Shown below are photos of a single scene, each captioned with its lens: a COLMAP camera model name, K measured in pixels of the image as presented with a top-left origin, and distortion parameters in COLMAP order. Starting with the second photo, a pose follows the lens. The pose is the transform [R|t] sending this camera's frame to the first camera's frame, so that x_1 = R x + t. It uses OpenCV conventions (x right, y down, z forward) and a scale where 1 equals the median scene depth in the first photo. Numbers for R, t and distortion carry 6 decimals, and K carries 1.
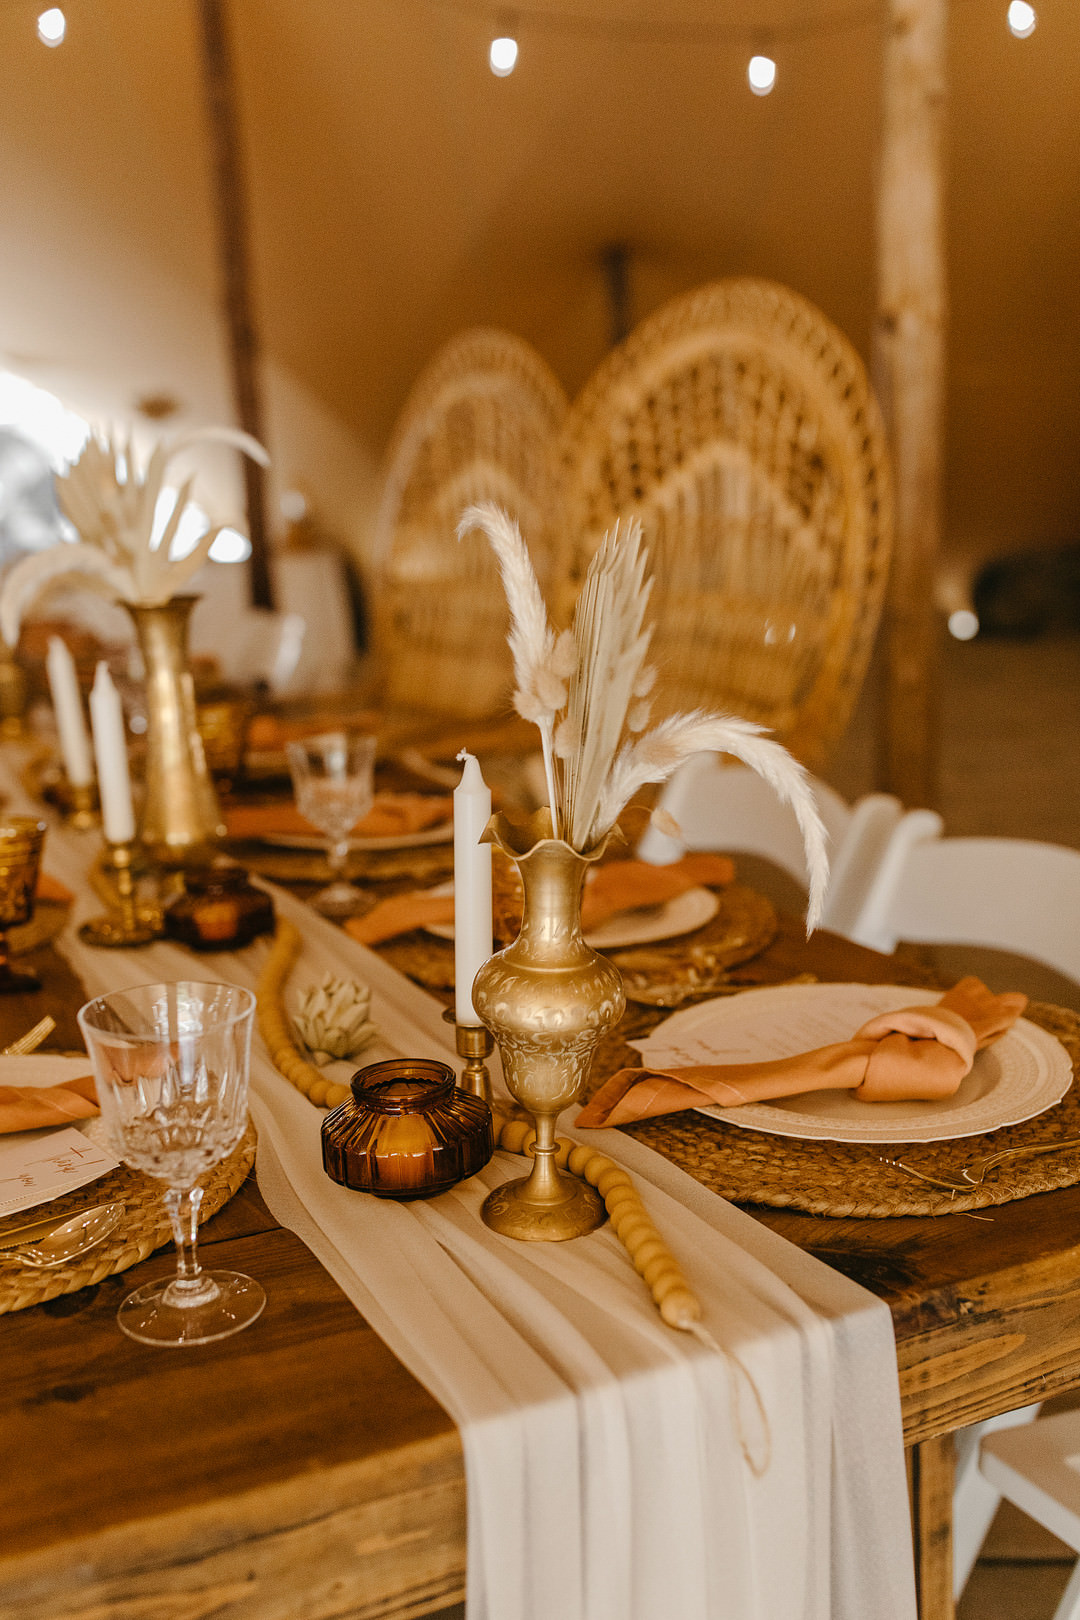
lens RADIAL K [[1612.5, 0, 512.9], [0, 1612.5, 777.8], [0, 0, 1]] dist [-0.007279, 0.008965]
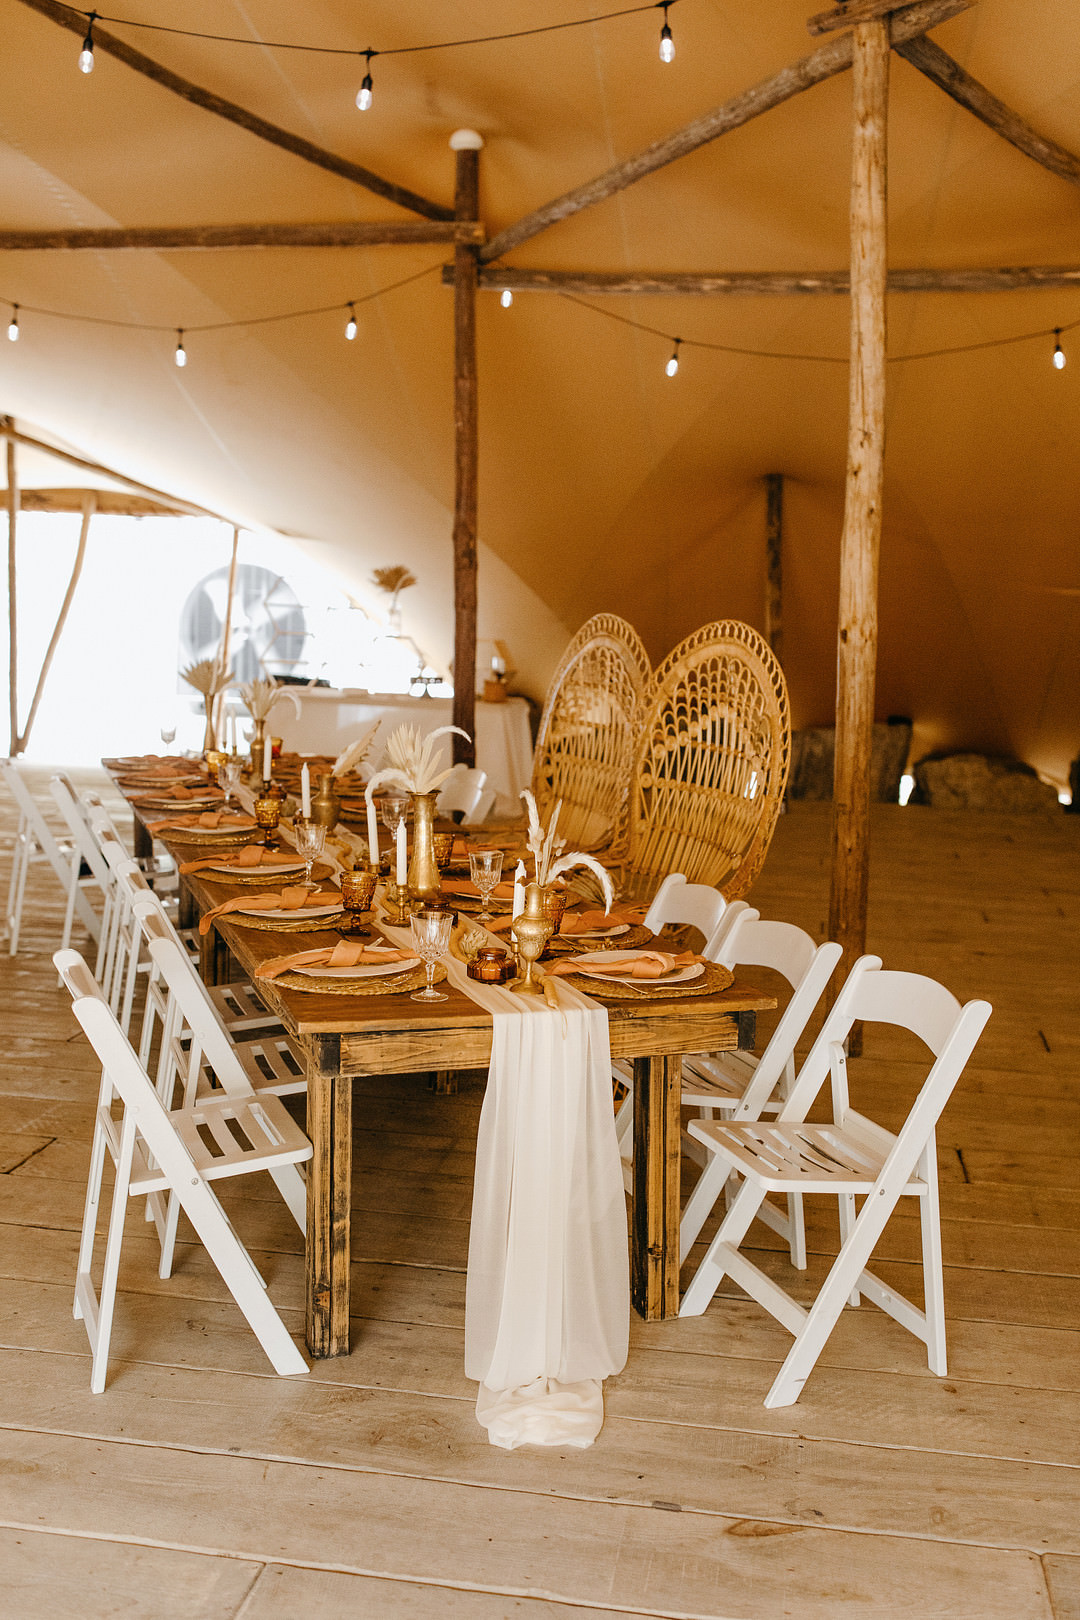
lens RADIAL K [[1612.5, 0, 512.9], [0, 1612.5, 777.8], [0, 0, 1]] dist [-0.007279, 0.008965]
pose [[0.989913, 0.075253, -0.120036, 0.204457], [-0.084178, 0.993911, -0.071096, 0.032583], [0.113955, 0.080483, 0.990221, -1.377856]]
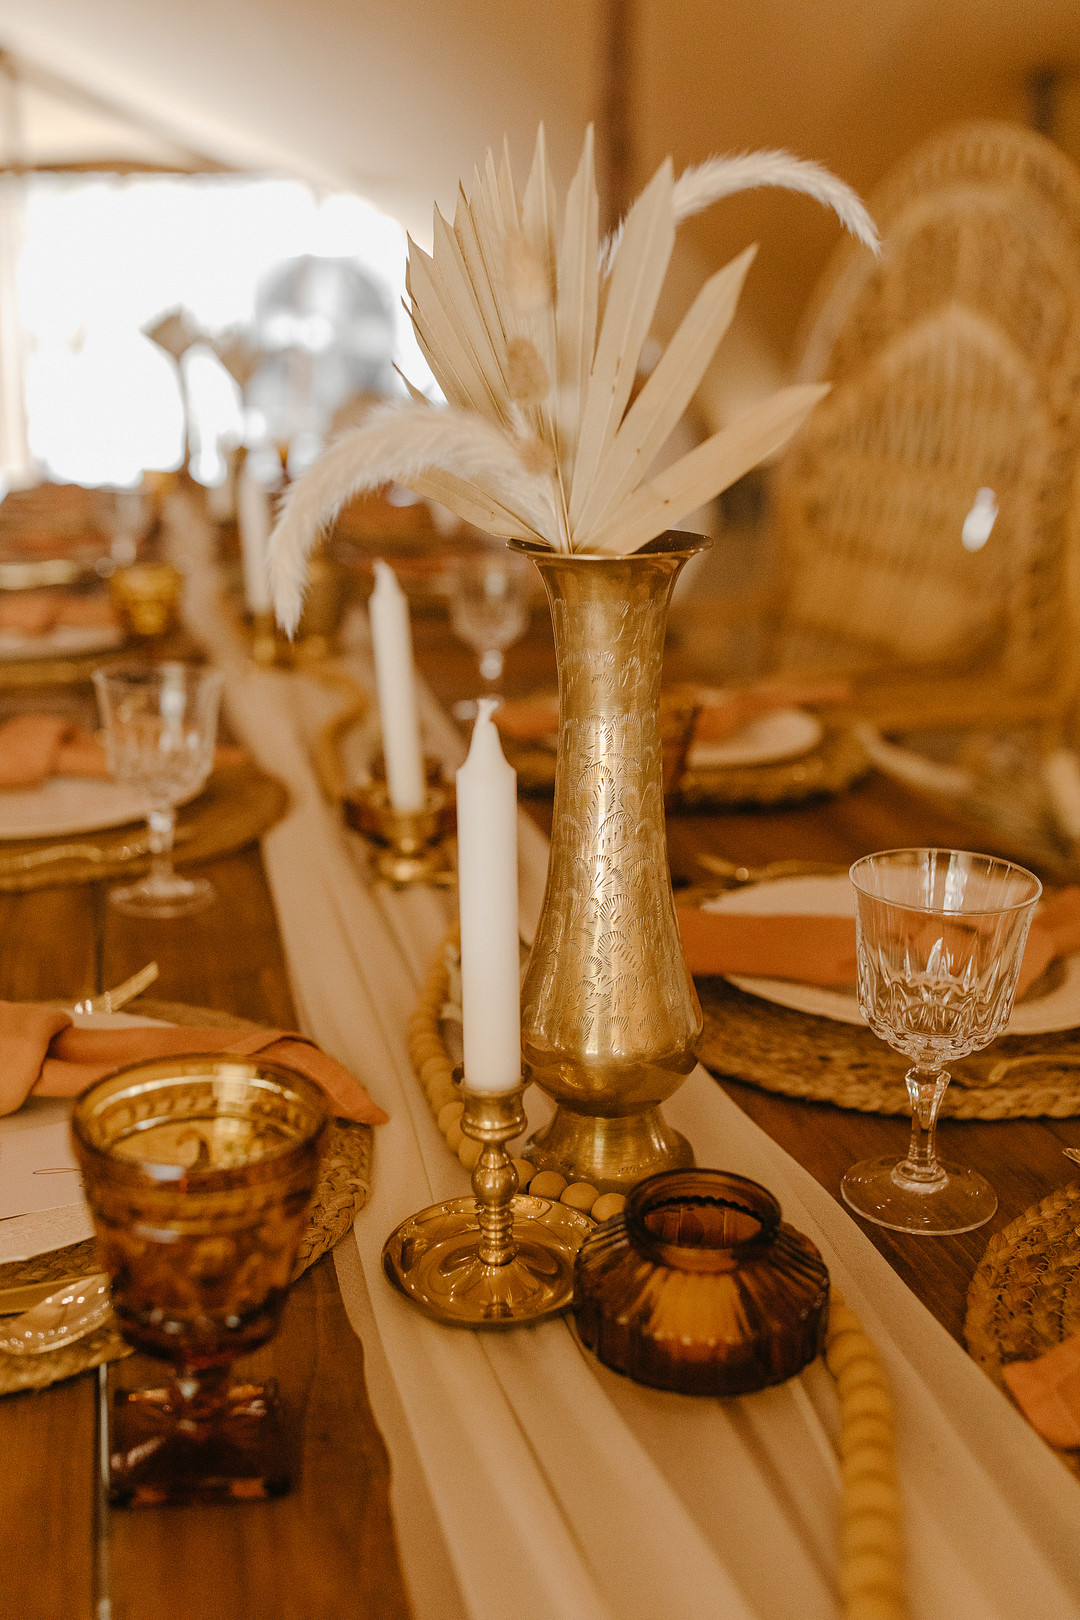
lens RADIAL K [[1612.5, 0, 512.9], [0, 1612.5, 777.8], [0, 0, 1]] dist [-0.007279, 0.008965]
pose [[0.979007, 0.097003, -0.179263, -0.146271], [-0.081204, 0.992304, 0.093479, -0.079074], [0.186952, -0.076959, 0.979350, 0.503990]]
